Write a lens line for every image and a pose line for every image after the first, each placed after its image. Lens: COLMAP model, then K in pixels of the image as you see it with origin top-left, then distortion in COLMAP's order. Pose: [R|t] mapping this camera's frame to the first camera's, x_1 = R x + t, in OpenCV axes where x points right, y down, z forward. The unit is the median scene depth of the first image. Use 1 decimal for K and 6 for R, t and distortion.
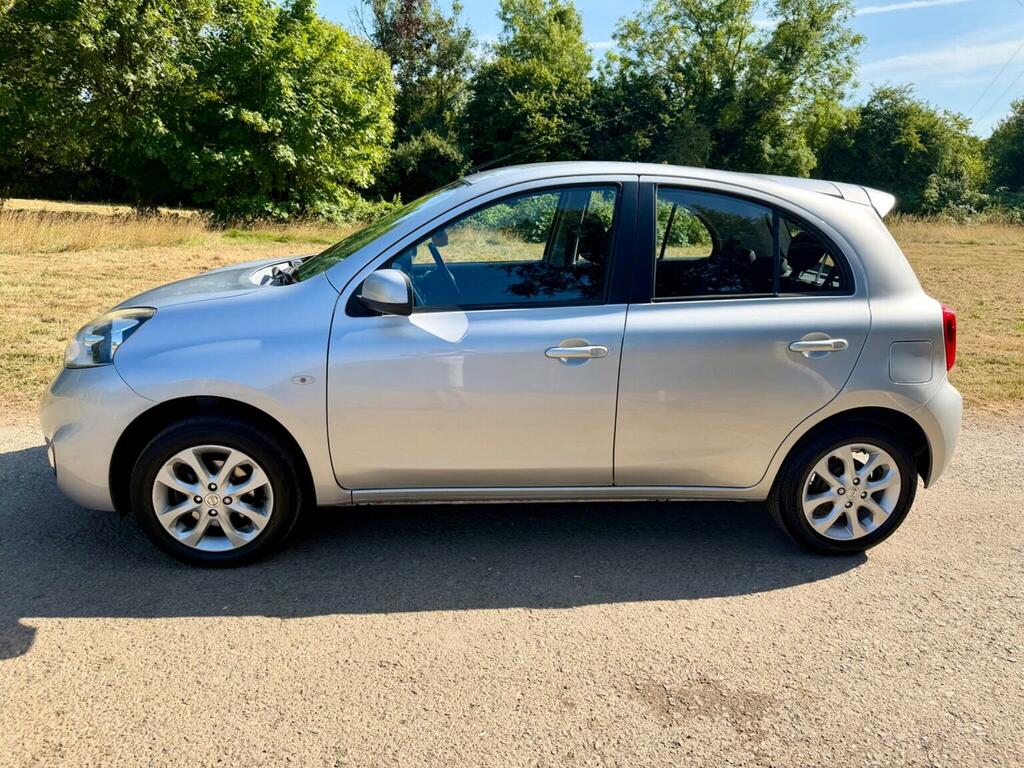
lens RADIAL K [[720.9, 0, 513.3], [0, 720.9, 388.6], [0, 0, 1]] dist [0.033324, -0.053801]
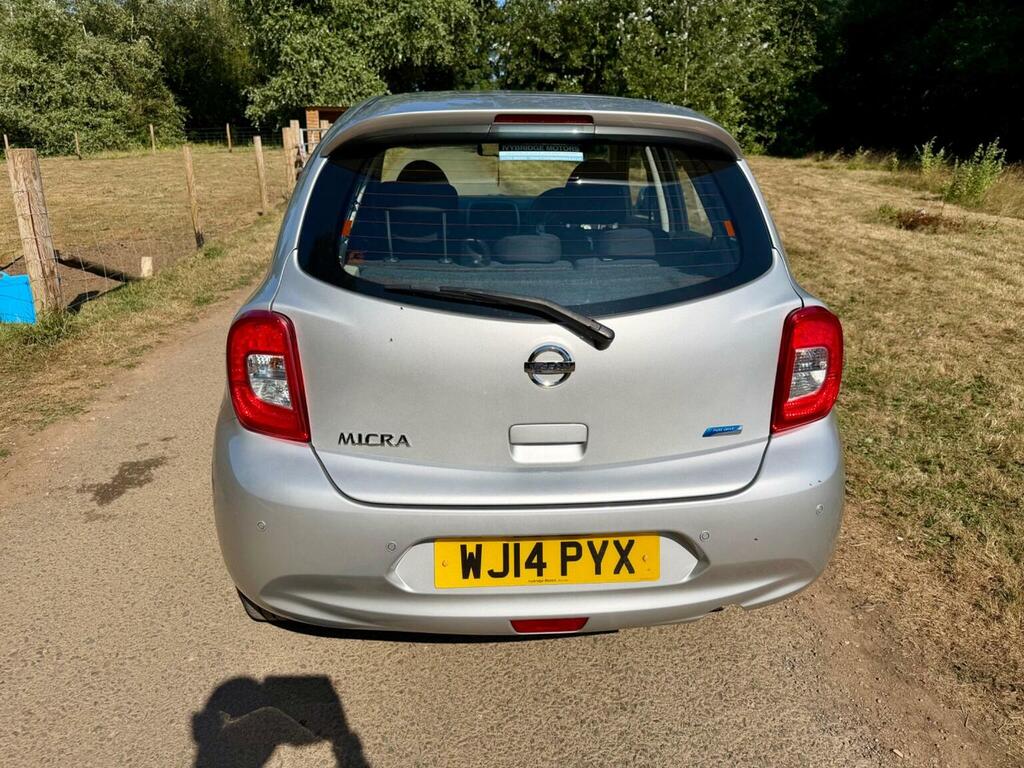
lens RADIAL K [[724.8, 0, 509.6], [0, 724.8, 387.1], [0, 0, 1]] dist [0.013370, -0.021834]
pose [[-0.040642, 0.301729, -0.952527, 0.181599], [-0.283246, 0.910729, 0.300574, -0.045099], [0.958186, 0.282015, 0.048449, 0.186791]]
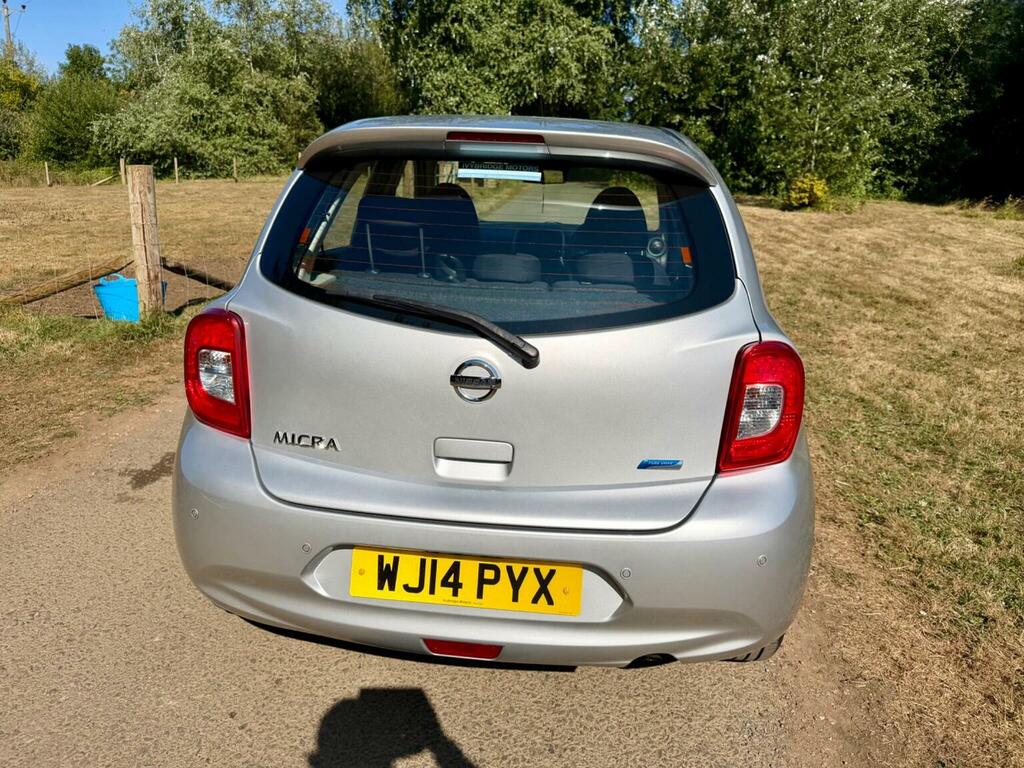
lens RADIAL K [[728.6, 0, 509.9], [0, 728.6, 375.9], [0, 0, 1]] dist [-0.005951, -0.000801]
pose [[-0.212934, 0.235117, -0.948356, 0.178630], [-0.308515, 0.904780, 0.293584, -0.049790], [0.927080, 0.355096, -0.120121, 0.208826]]
